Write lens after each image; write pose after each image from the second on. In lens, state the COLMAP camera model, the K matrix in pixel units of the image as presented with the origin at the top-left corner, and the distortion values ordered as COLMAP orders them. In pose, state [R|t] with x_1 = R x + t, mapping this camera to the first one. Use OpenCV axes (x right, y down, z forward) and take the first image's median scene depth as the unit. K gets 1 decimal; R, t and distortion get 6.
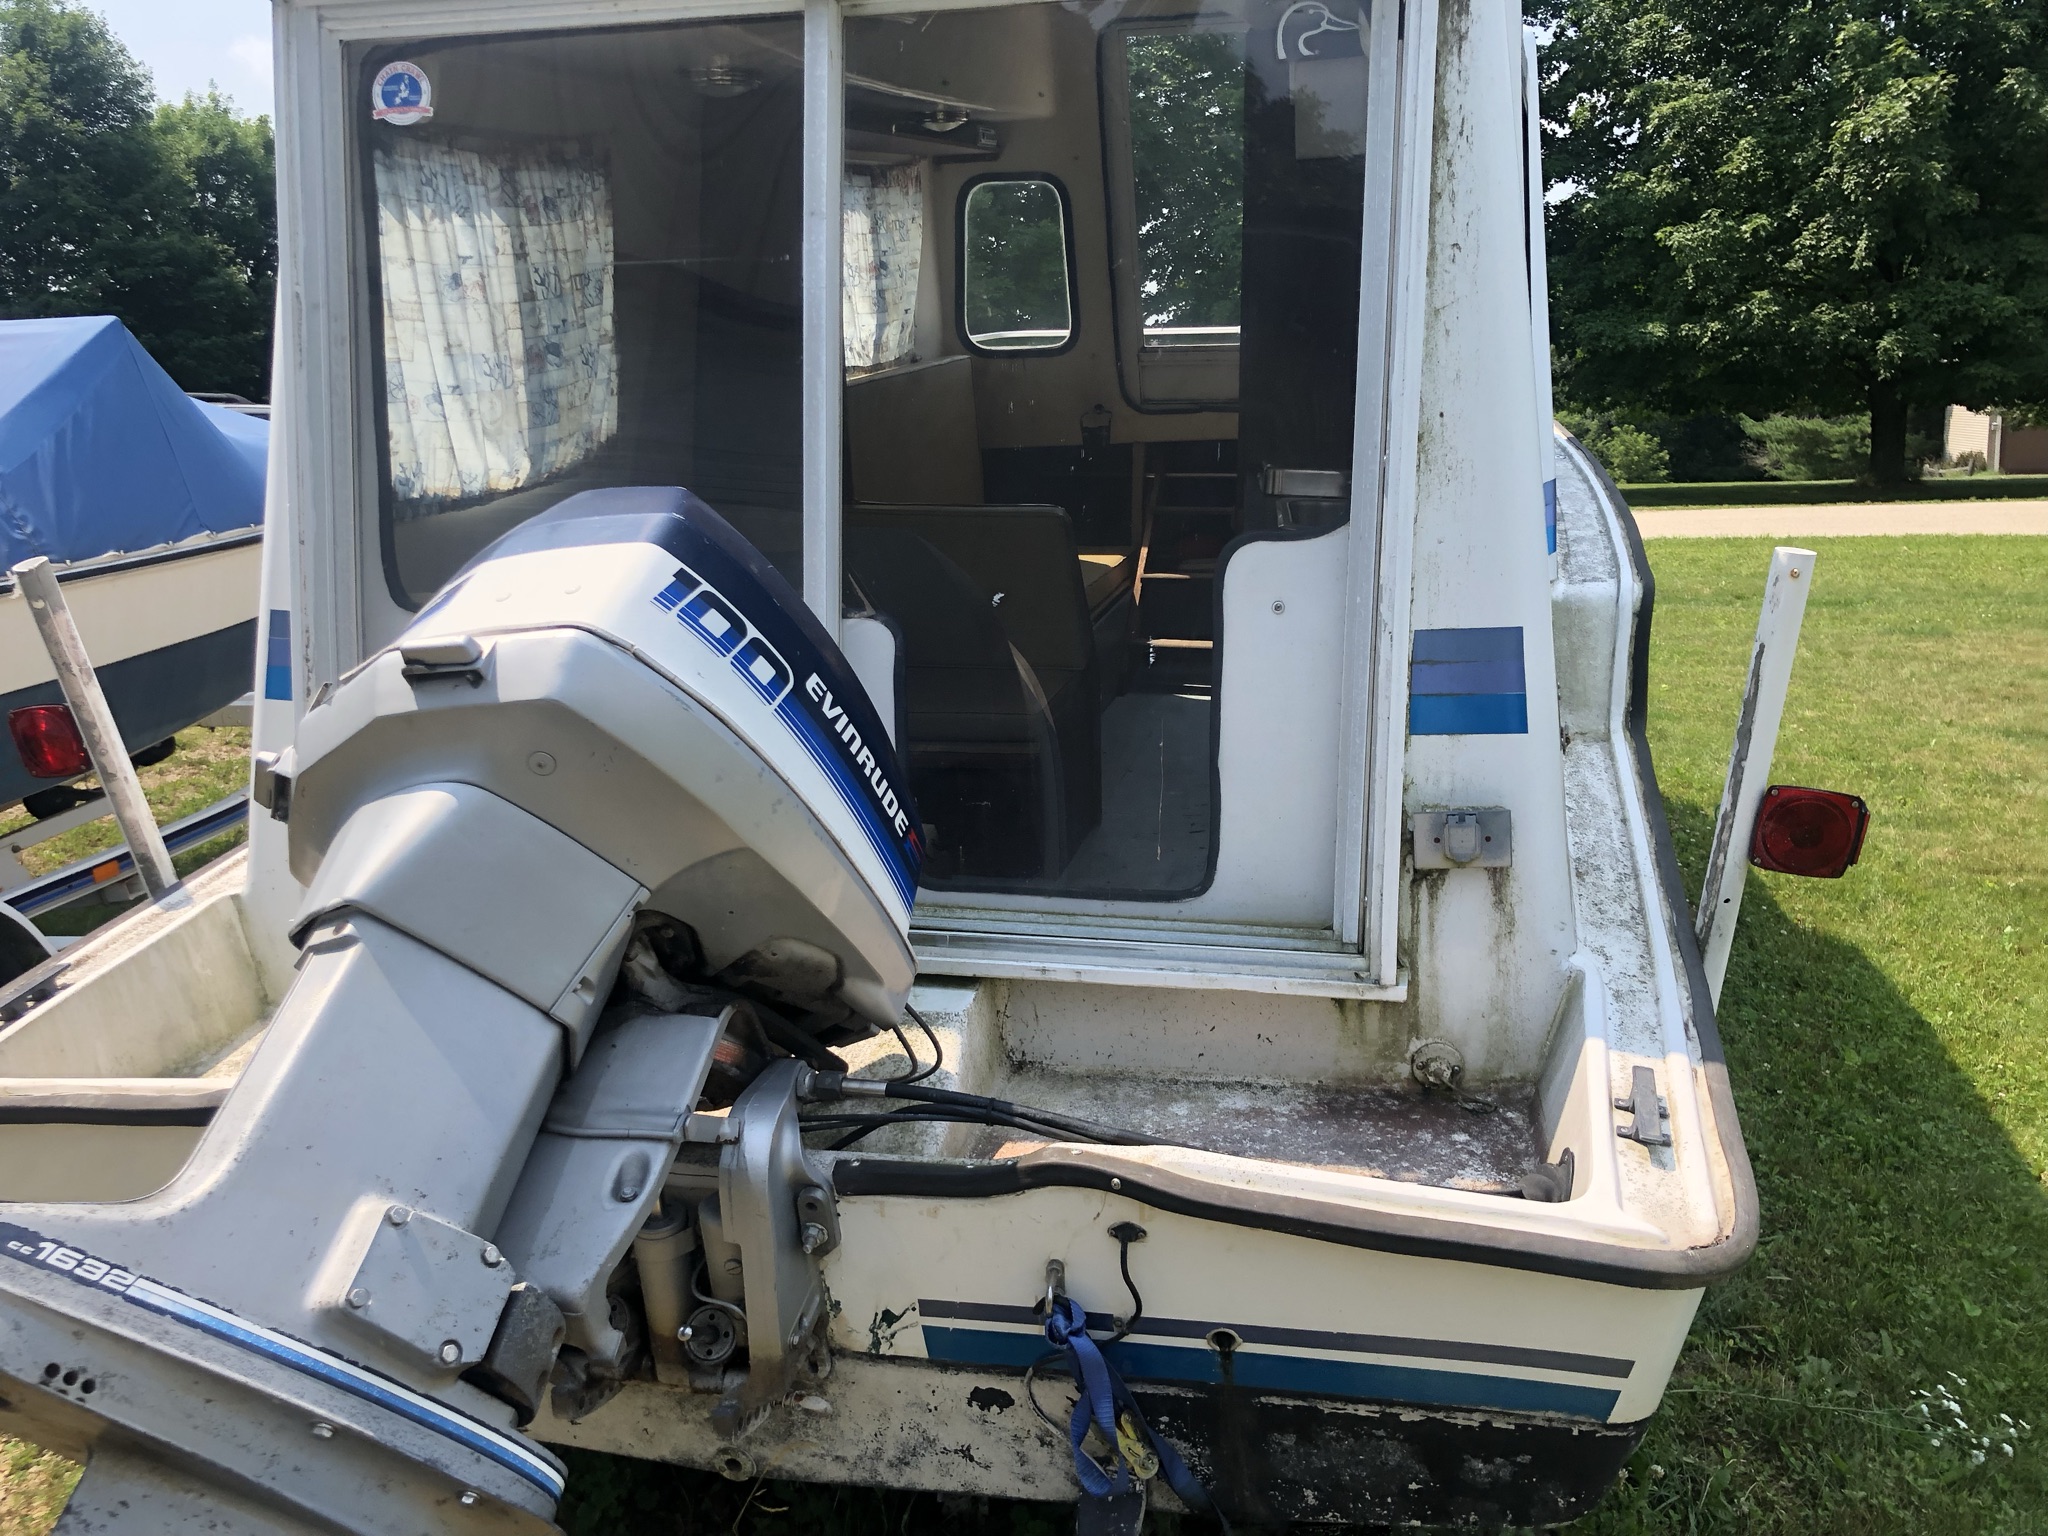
lens RADIAL K [[1727.7, 0, 1025.0], [0, 1727.7, 769.5], [0, 0, 1]] dist [0.028566, -0.006102]
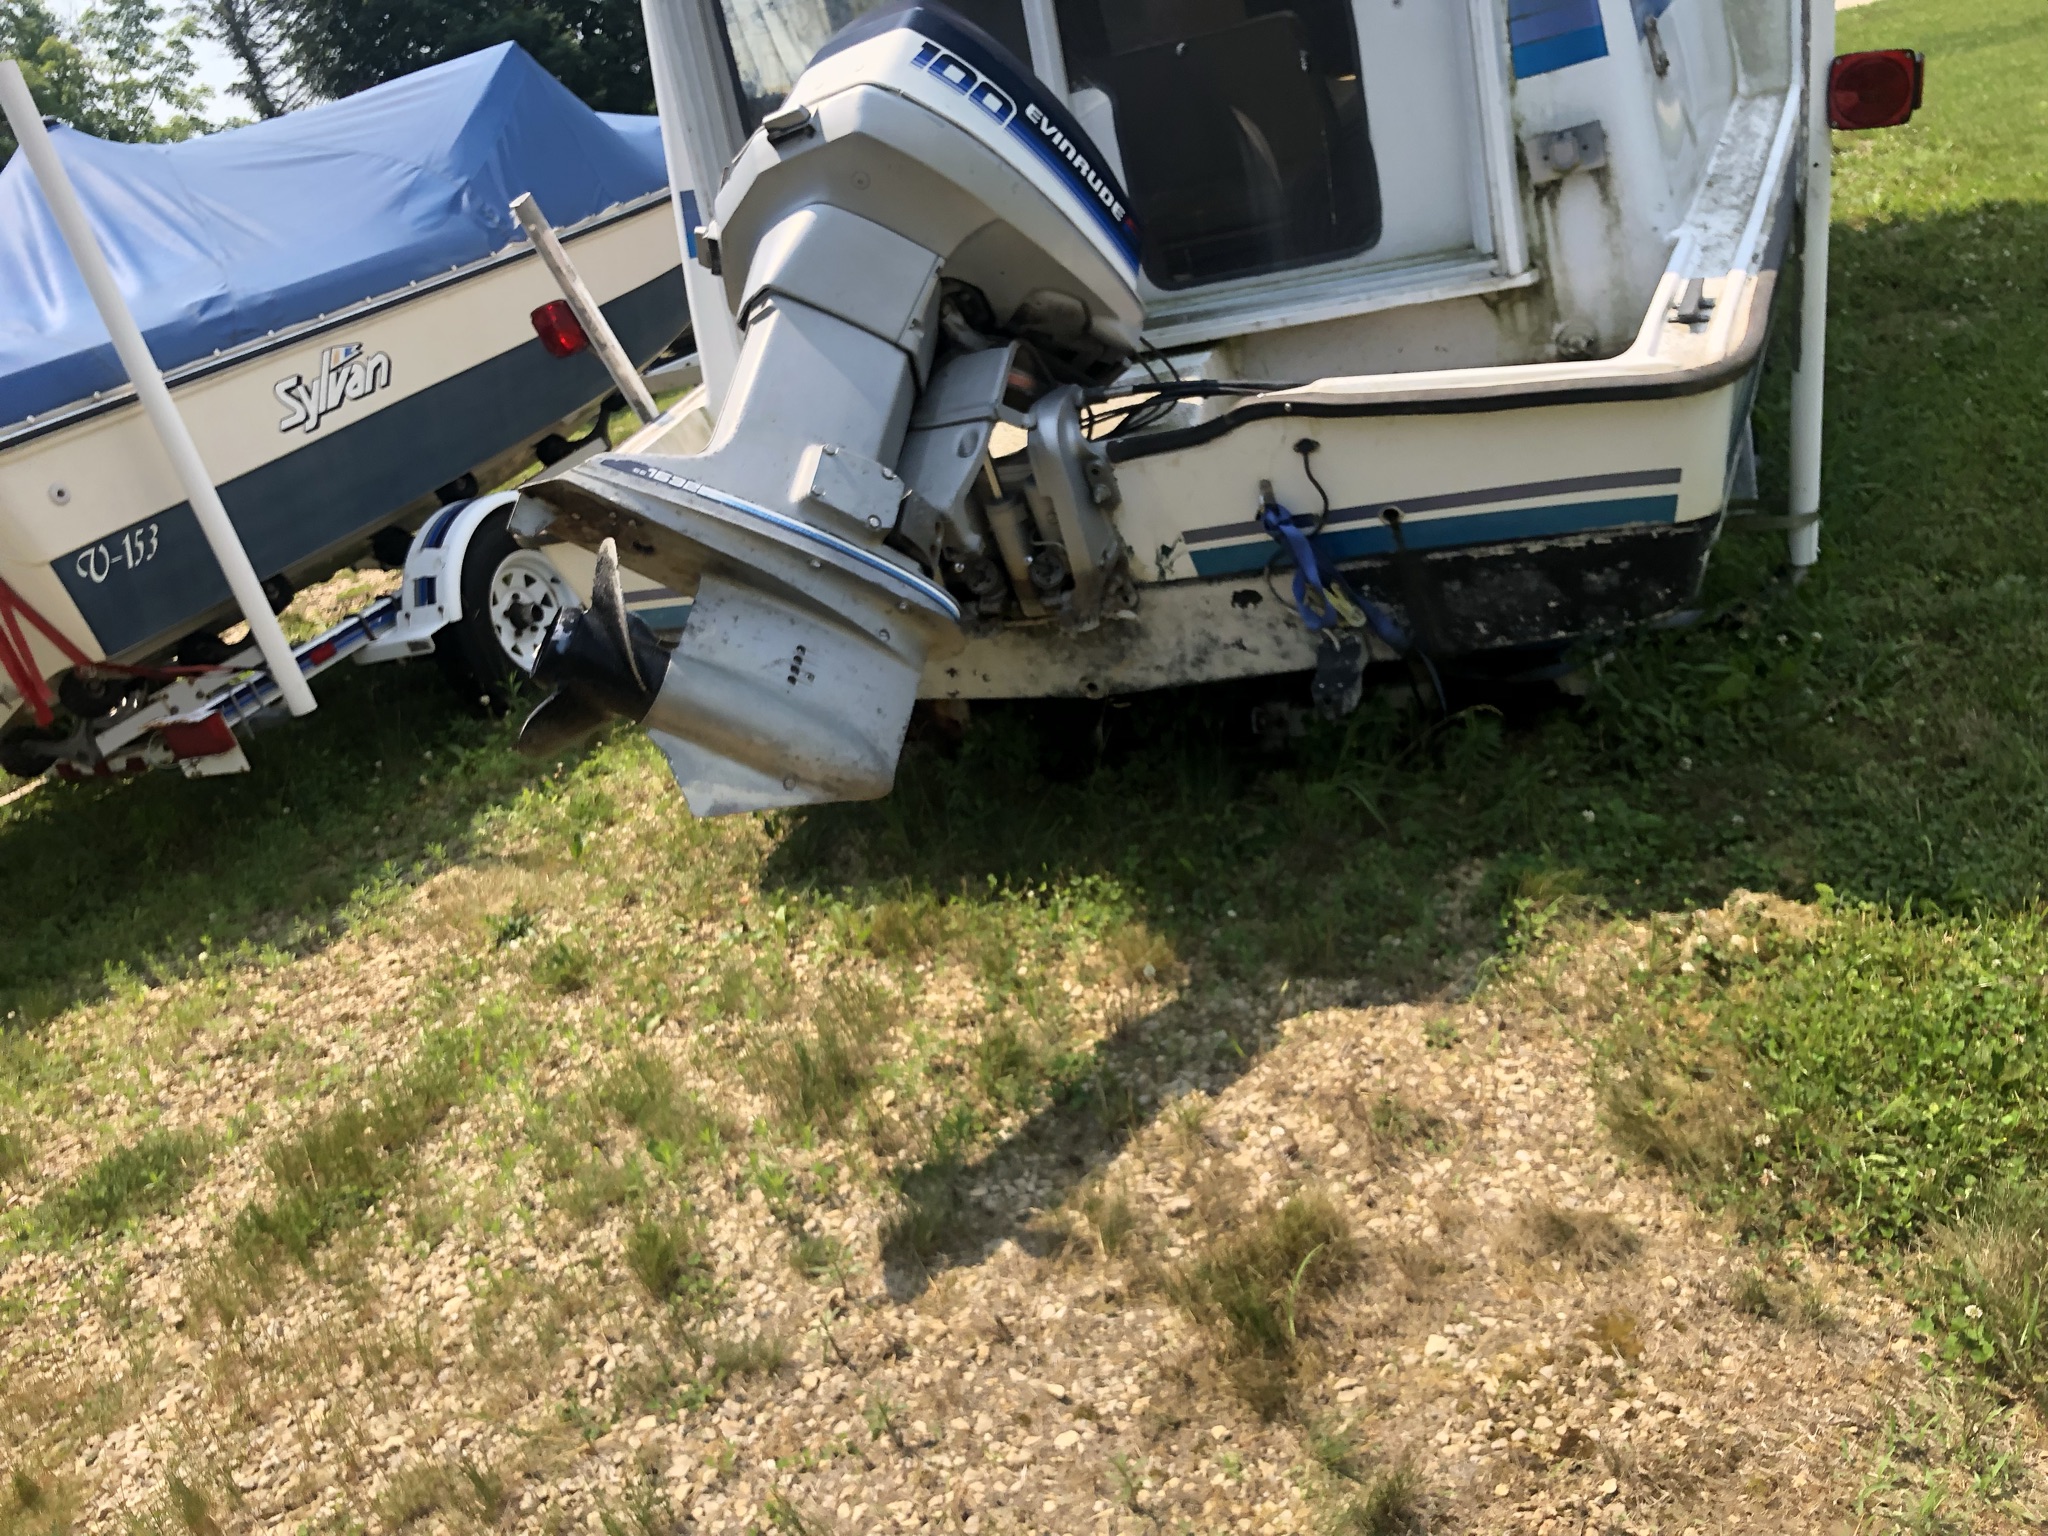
lens RADIAL K [[1856.1, 0, 1037.9], [0, 1856.1, 769.2], [0, 0, 1]] dist [0.051793, -0.069640]
pose [[0.957925, -0.146315, -0.246924, 0.181104], [0.183514, 0.973709, 0.134959, 0.266566], [0.220685, -0.174595, 0.959591, -0.575709]]
